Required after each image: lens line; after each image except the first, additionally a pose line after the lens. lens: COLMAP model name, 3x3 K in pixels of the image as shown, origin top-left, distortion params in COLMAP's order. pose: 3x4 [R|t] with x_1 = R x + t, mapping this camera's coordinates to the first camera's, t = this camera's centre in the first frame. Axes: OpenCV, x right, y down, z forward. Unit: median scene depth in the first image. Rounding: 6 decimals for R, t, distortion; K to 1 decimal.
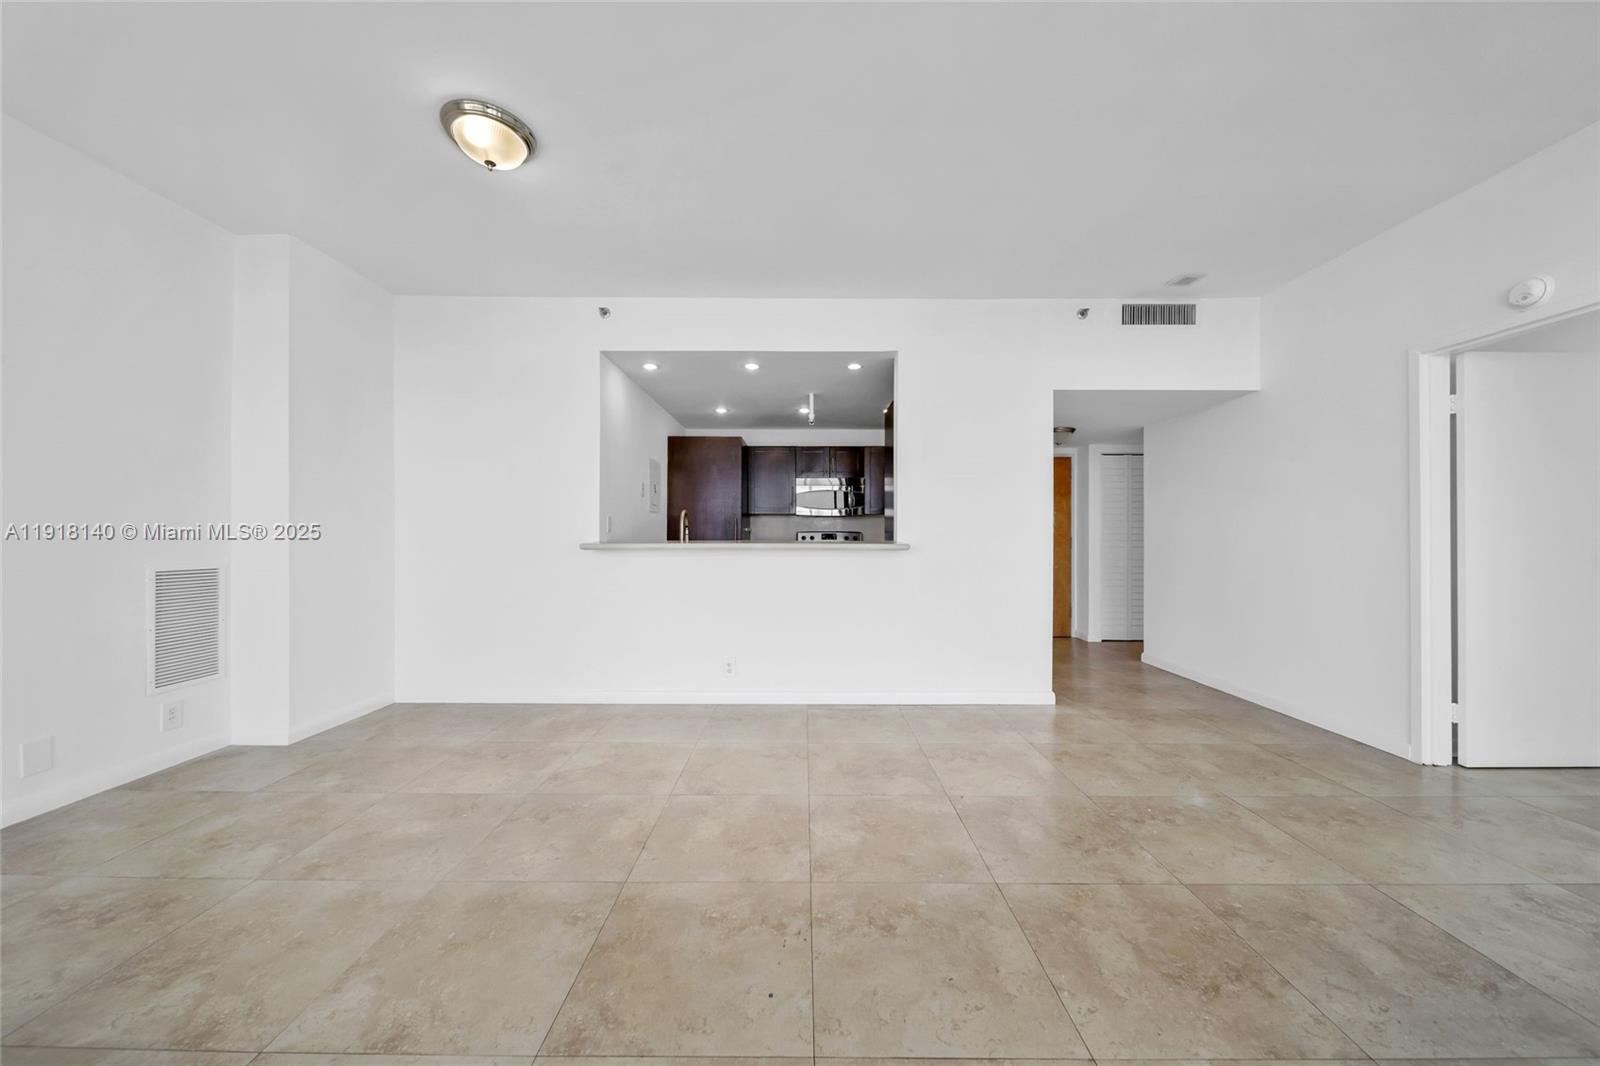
lens RADIAL K [[554.4, 0, 801.5], [0, 554.4, 527.2], [0, 0, 1]] dist [0.006620, -0.002737]
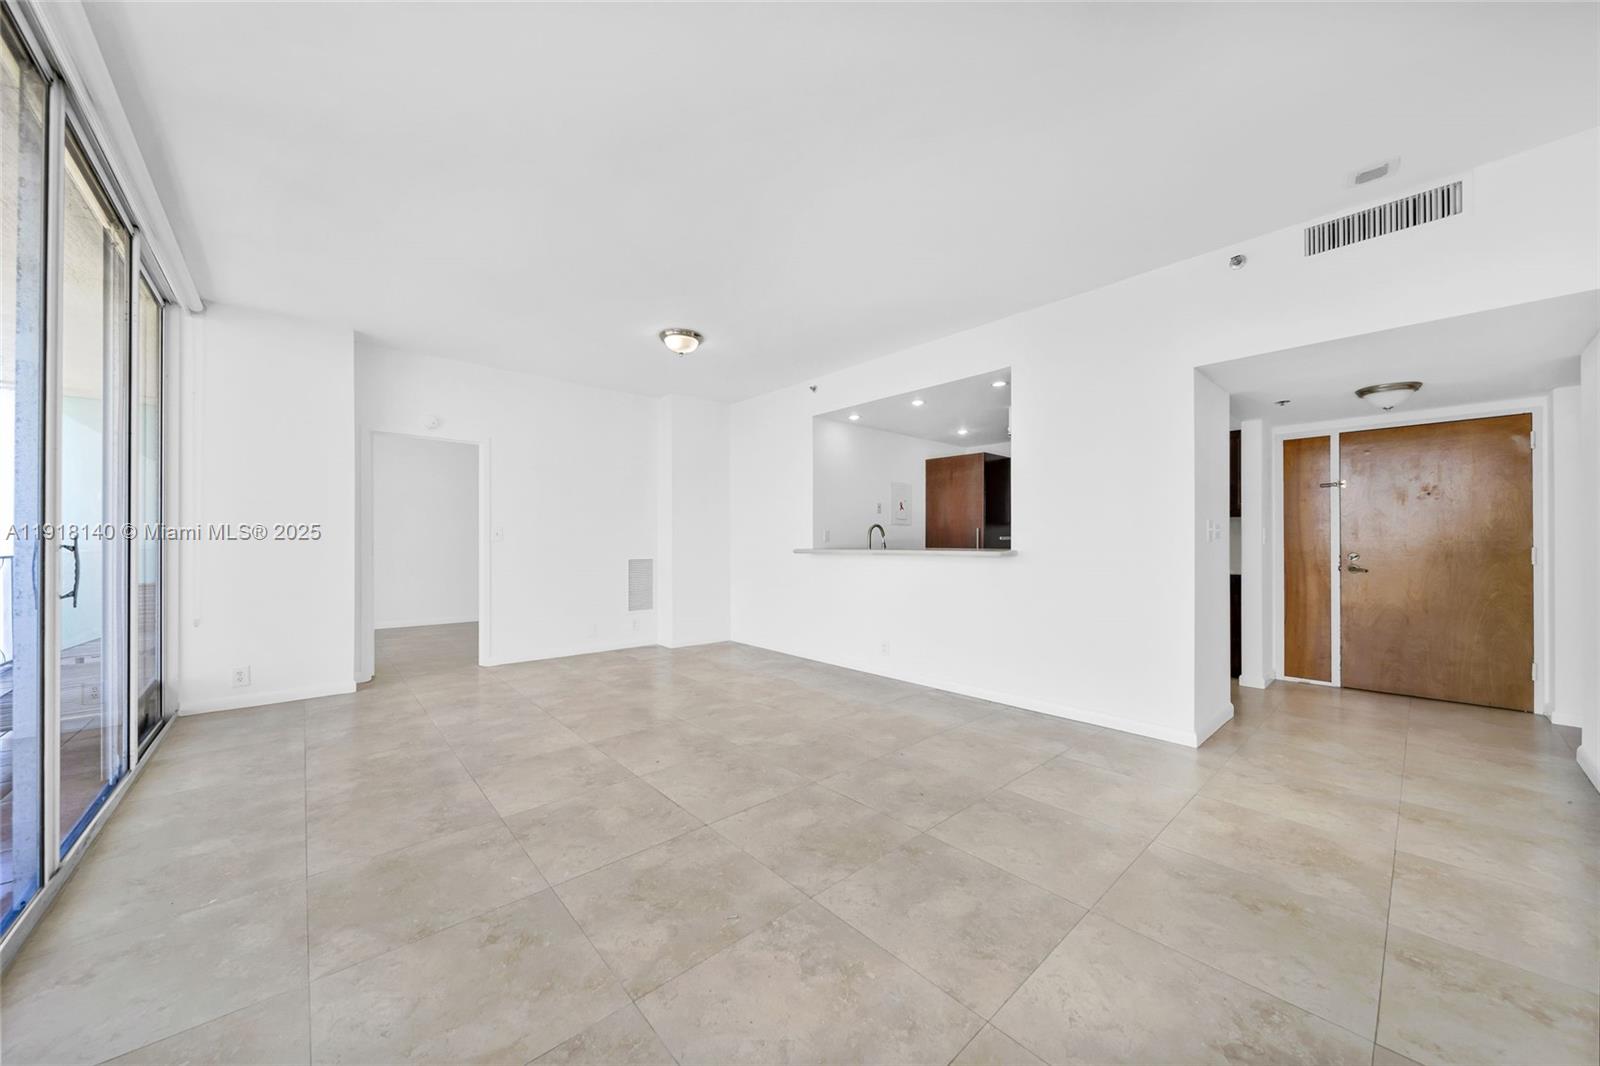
lens RADIAL K [[554.8, 0, 787.9], [0, 554.8, 537.3], [0, 0, 1]] dist [0.001480, -0.000195]
pose [[0.661136, -0.008885, -0.750213, 0.915788], [0.009869, 0.999946, -0.003145, 0.002873], [0.750201, -0.005325, 0.661188, -0.005519]]
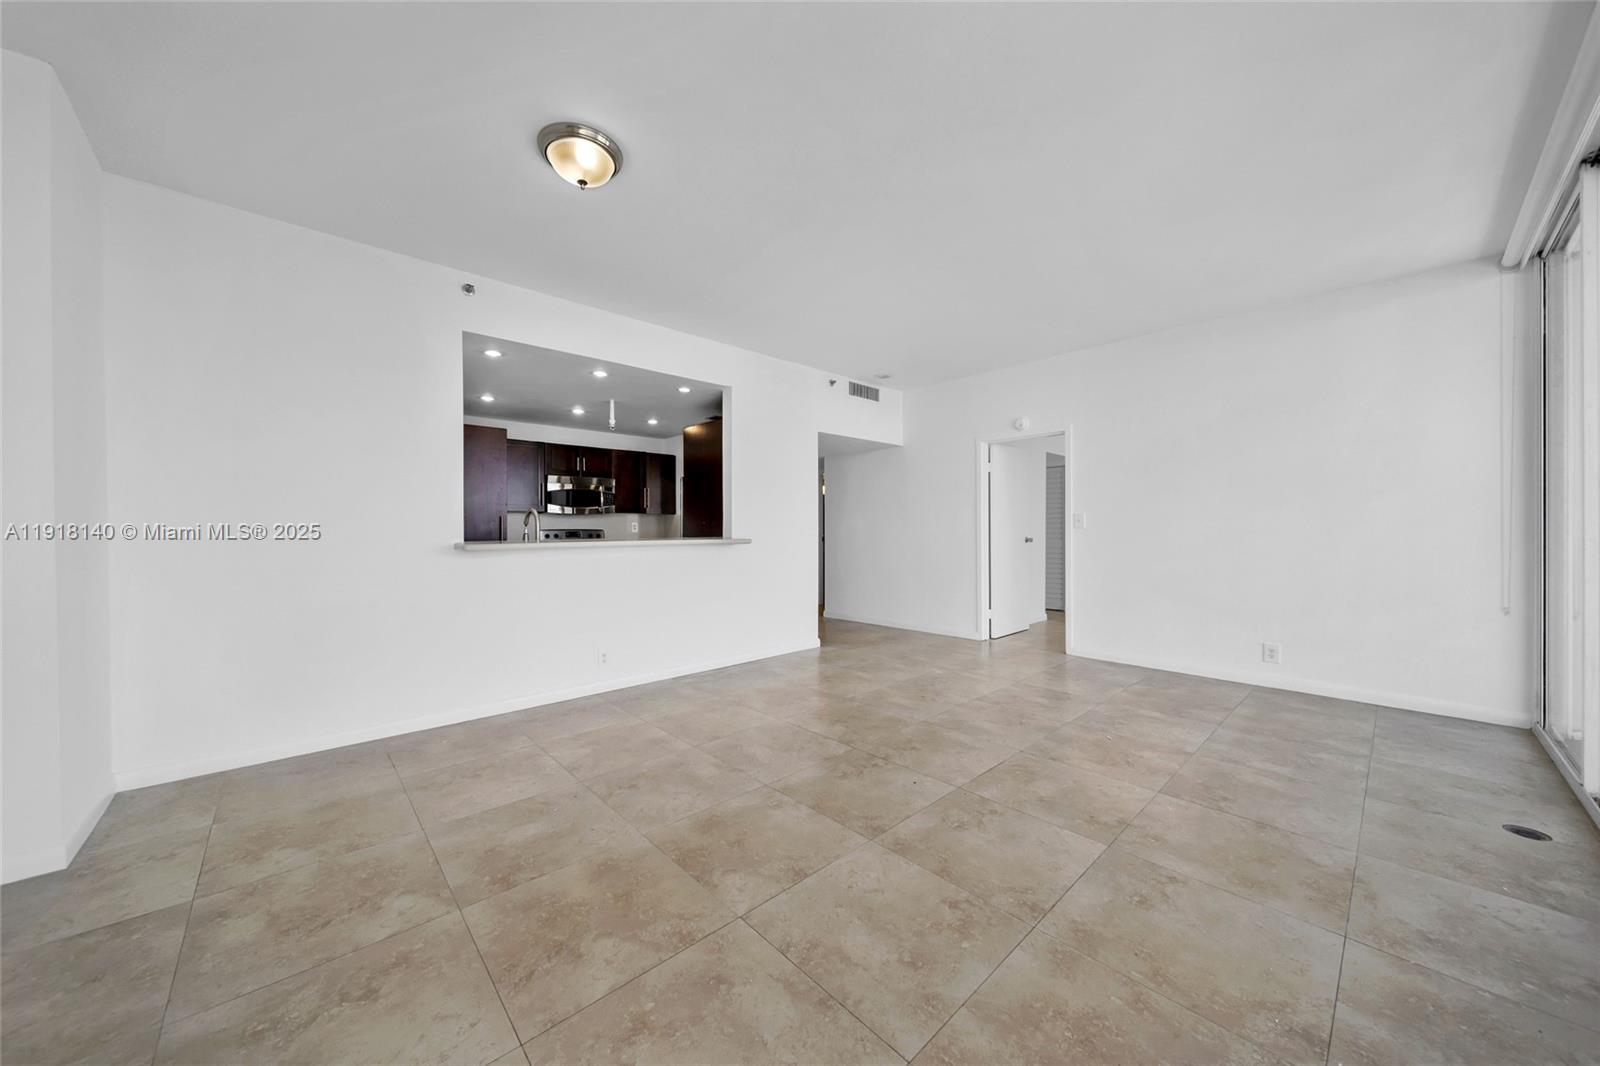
lens RADIAL K [[551.4, 0, 791.7], [0, 551.4, 529.2], [0, 0, 1]] dist [0.007971, -0.002879]
pose [[0.737113, -0.004260, 0.675757, -0.785697], [-0.001628, 0.999966, 0.008080, -0.004873], [-0.675768, -0.007056, 0.737081, -0.031520]]
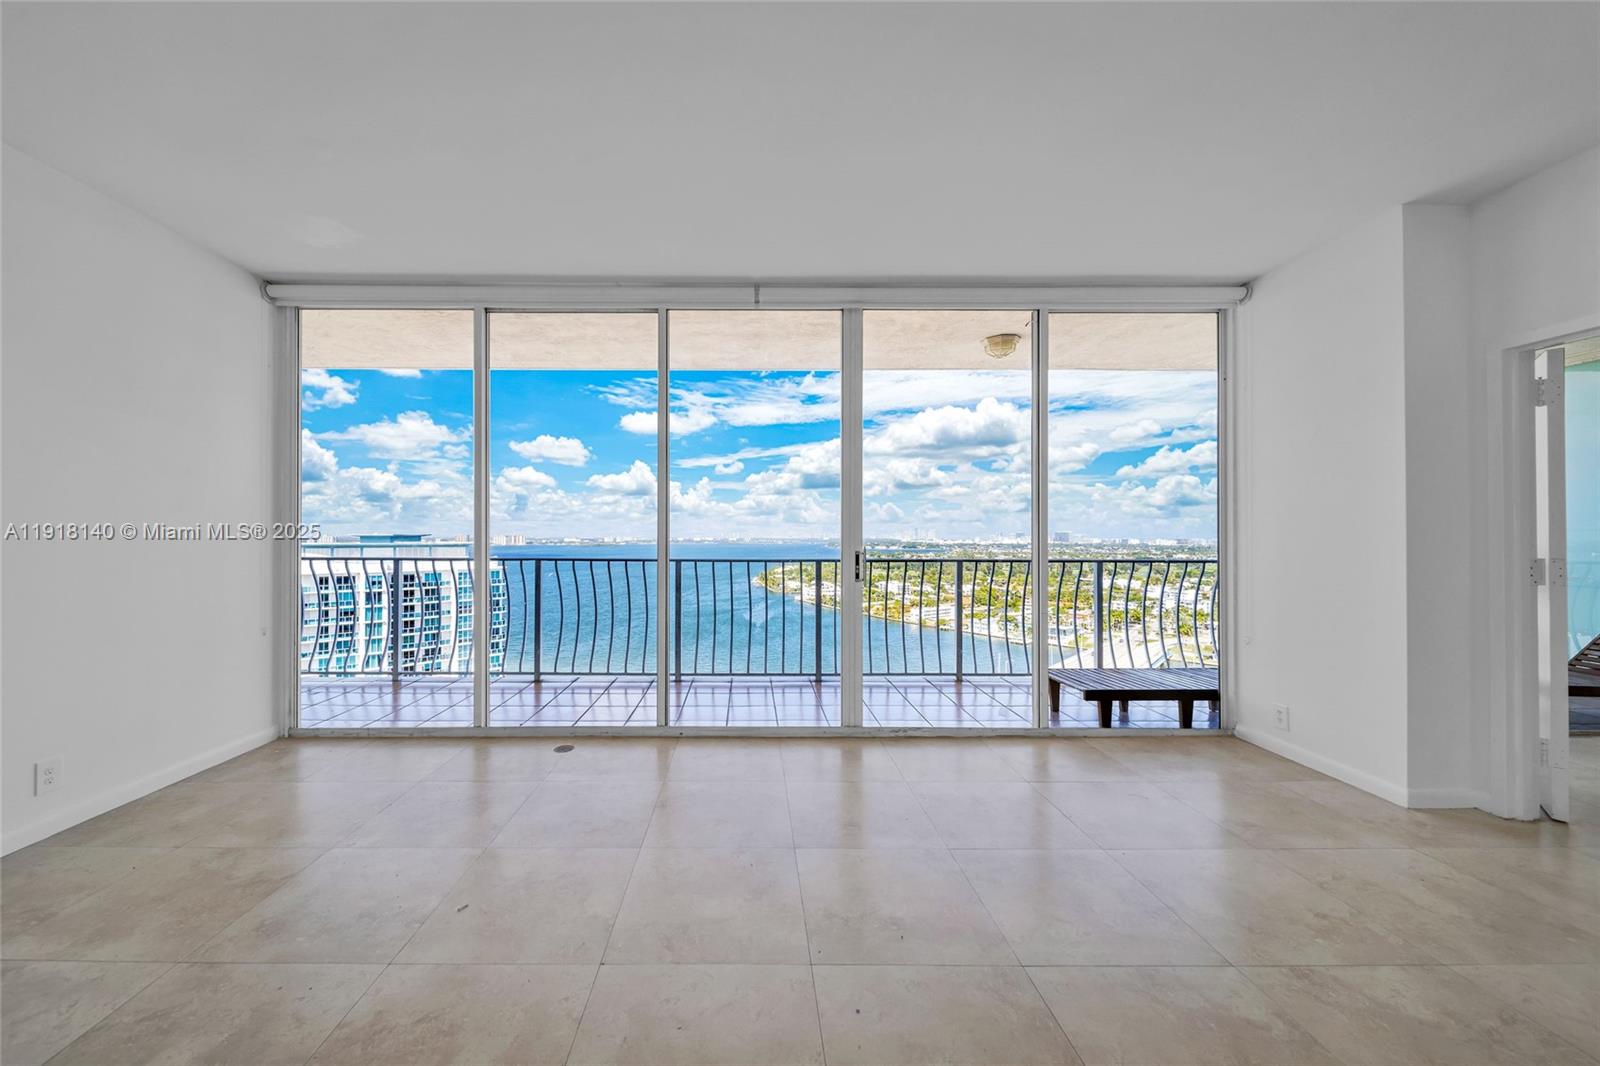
lens RADIAL K [[568.8, 0, 755.4], [0, 568.8, 532.6], [0, 0, 1]] dist [0.000427, -0.000216]
pose [[-0.999990, -0.004117, -0.001869, 0.062239], [-0.004093, 0.999909, -0.012873, -0.024696], [0.001922, -0.012865, -0.999915, 1.036532]]
